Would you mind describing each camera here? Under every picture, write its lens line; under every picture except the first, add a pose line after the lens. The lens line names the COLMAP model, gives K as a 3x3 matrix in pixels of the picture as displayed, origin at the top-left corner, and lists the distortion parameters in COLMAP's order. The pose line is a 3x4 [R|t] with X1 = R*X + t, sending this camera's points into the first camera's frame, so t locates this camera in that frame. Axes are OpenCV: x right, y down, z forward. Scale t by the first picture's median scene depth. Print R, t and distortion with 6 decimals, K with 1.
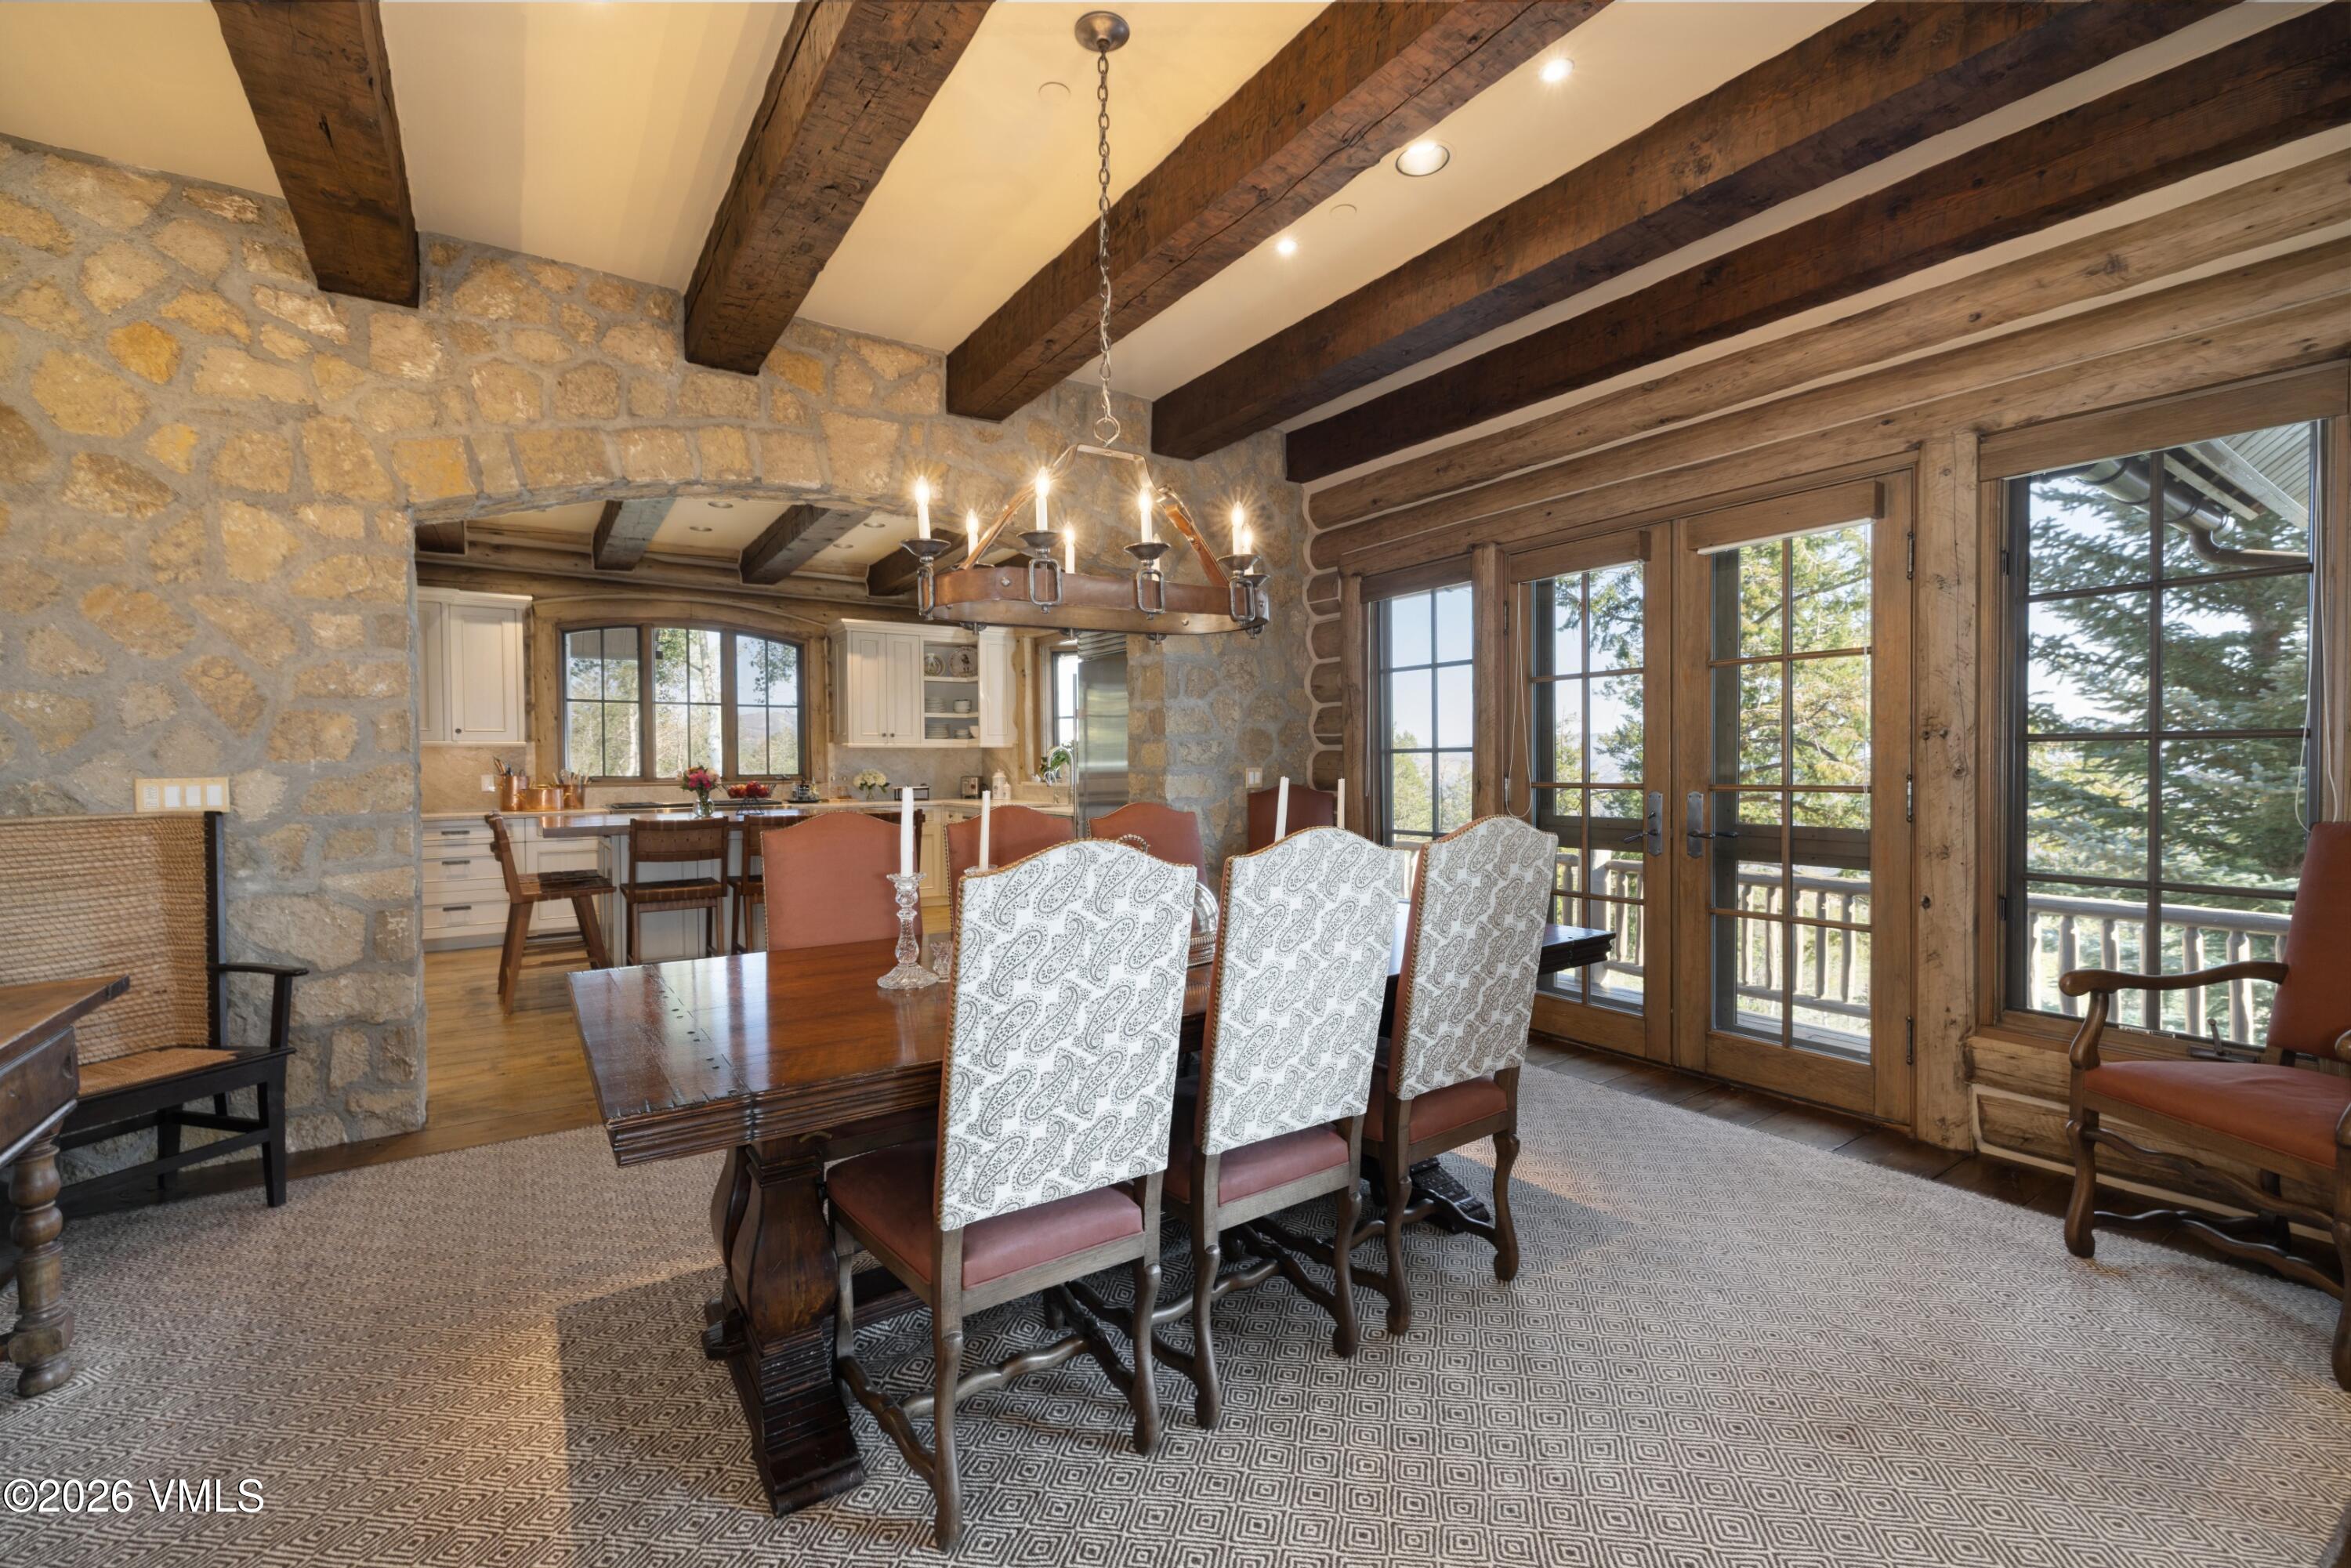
lens RADIAL K [[993.1, 0, 1172.9], [0, 993.1, 780.9], [0, 0, 1]] dist [0.003696, 0.000173]
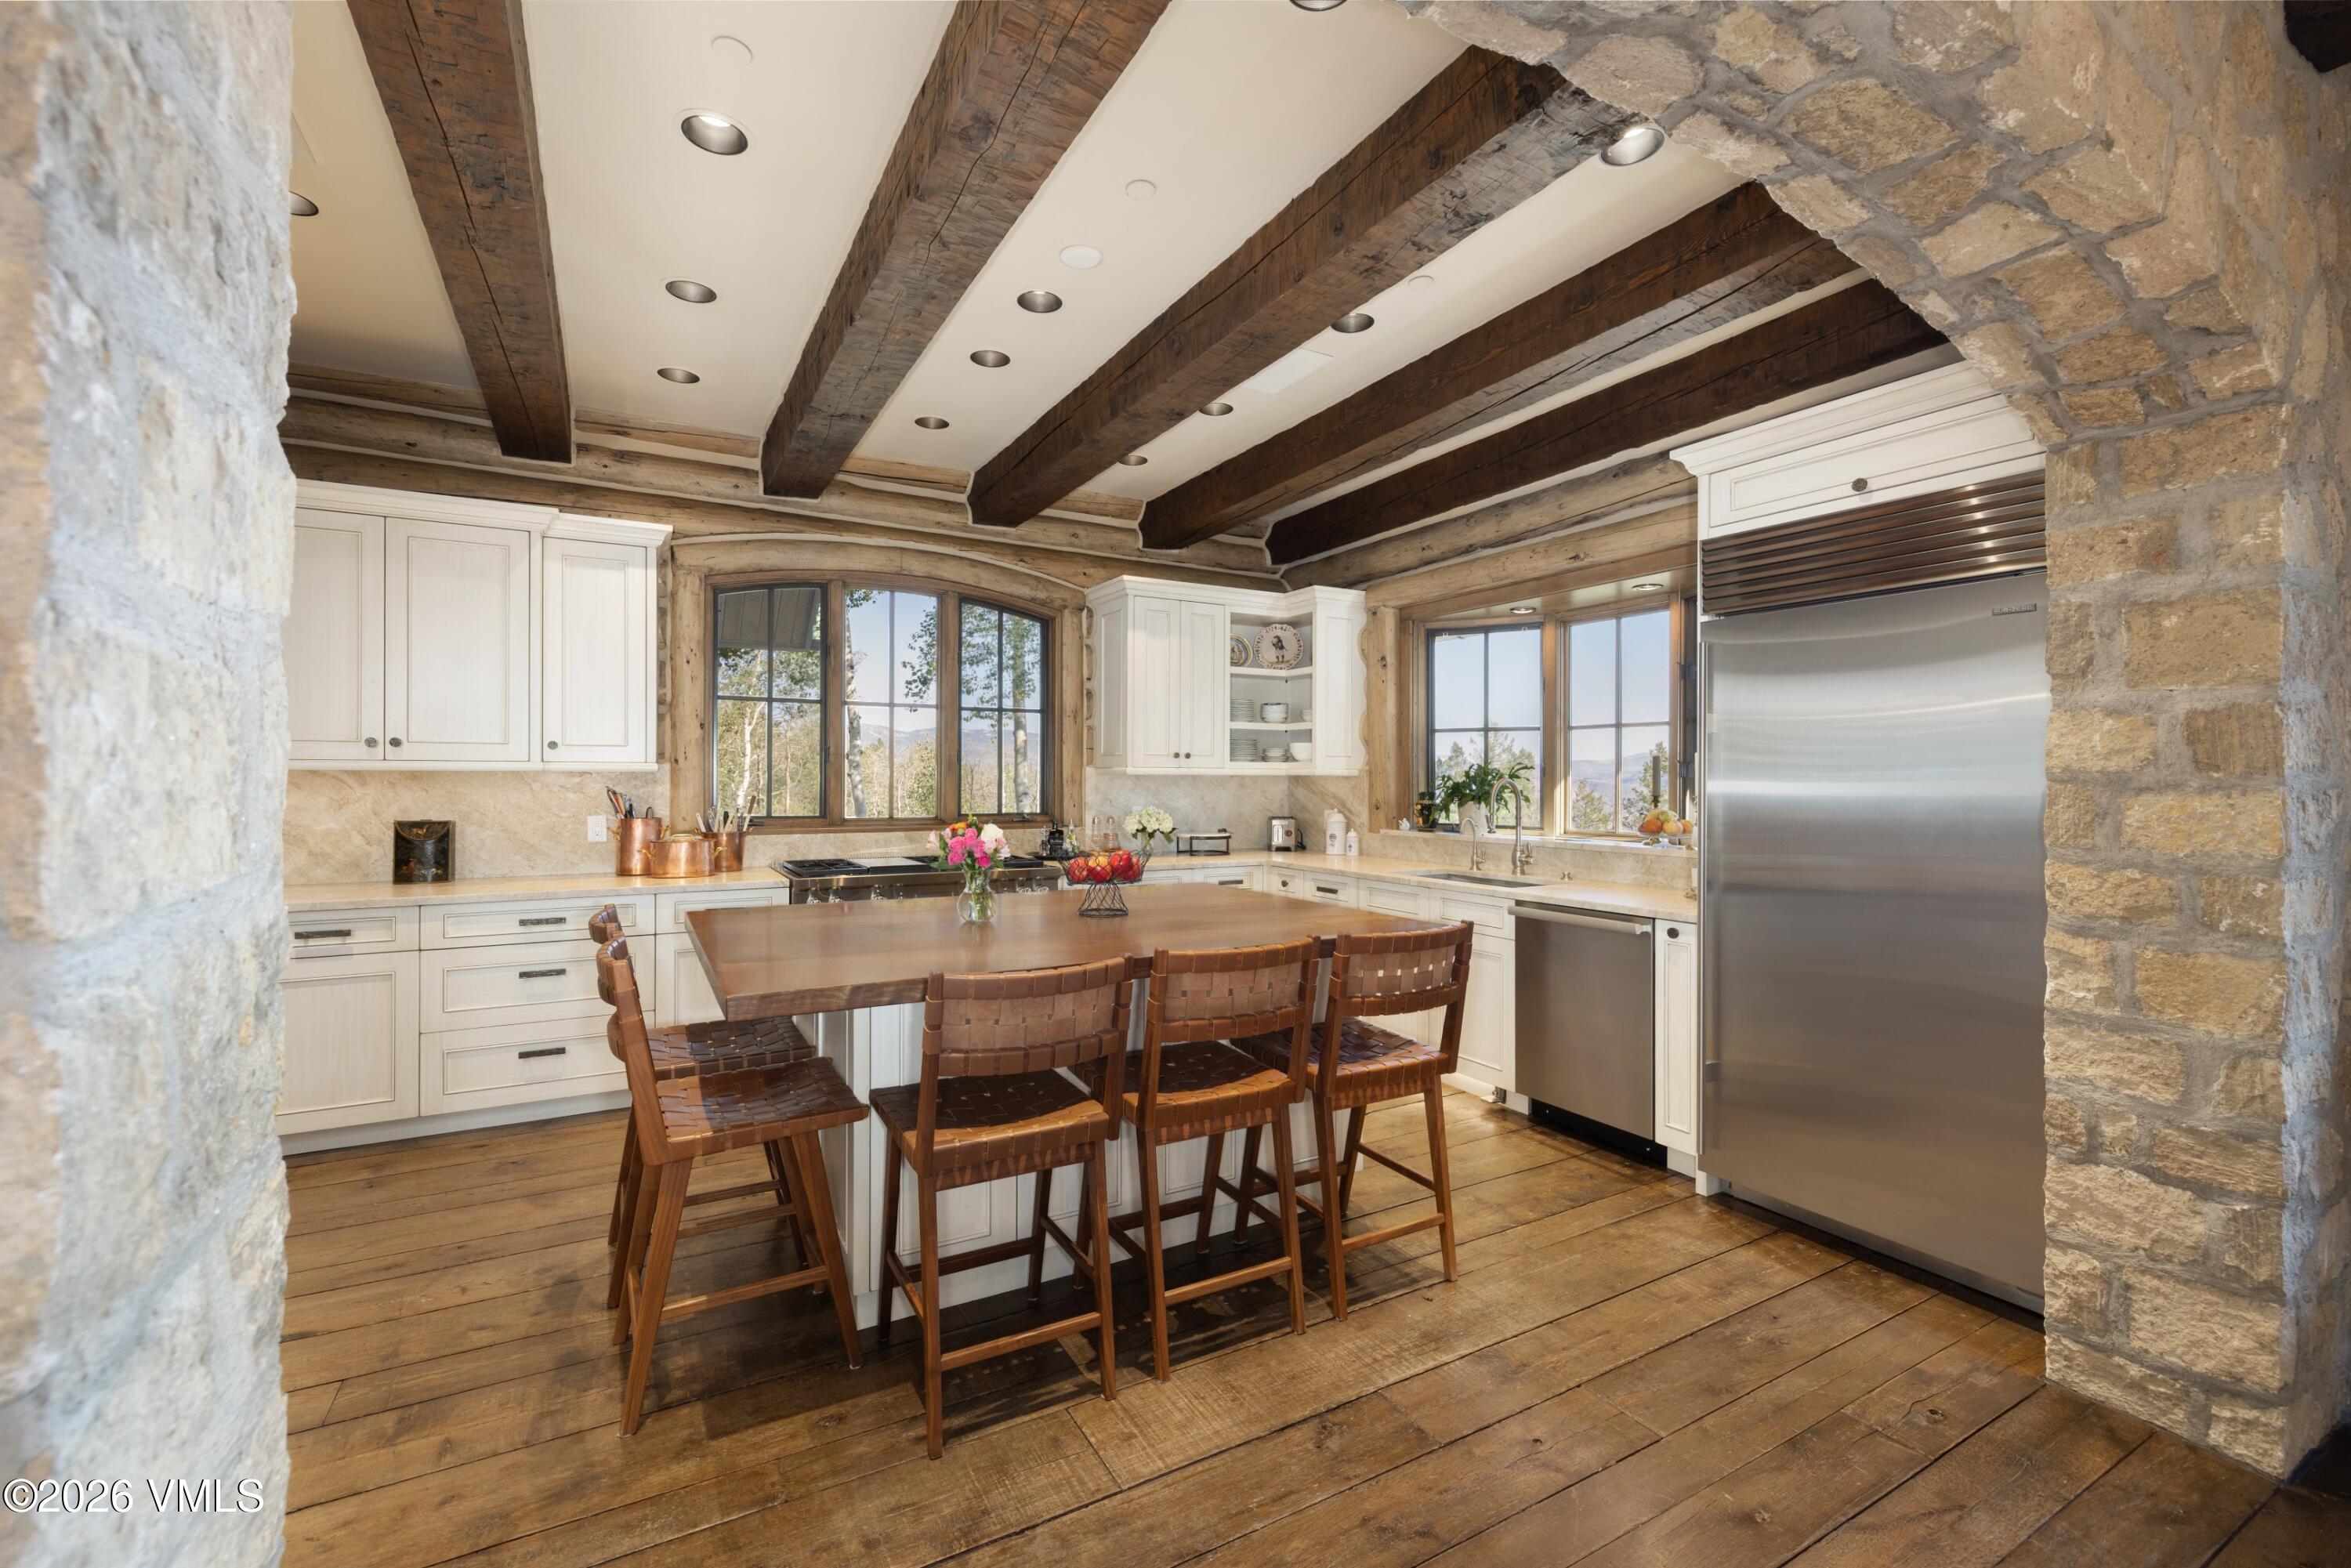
lens RADIAL K [[993.1, 0, 1169.1], [0, 993.1, 778.0], [0, 0, 1]] dist [0.003696, 0.000173]
pose [[0.996893, 0.007457, -0.078411, -0.247668], [-0.009320, 0.999682, -0.023417, -0.016408], [0.078211, 0.024075, 0.996646, 0.355542]]
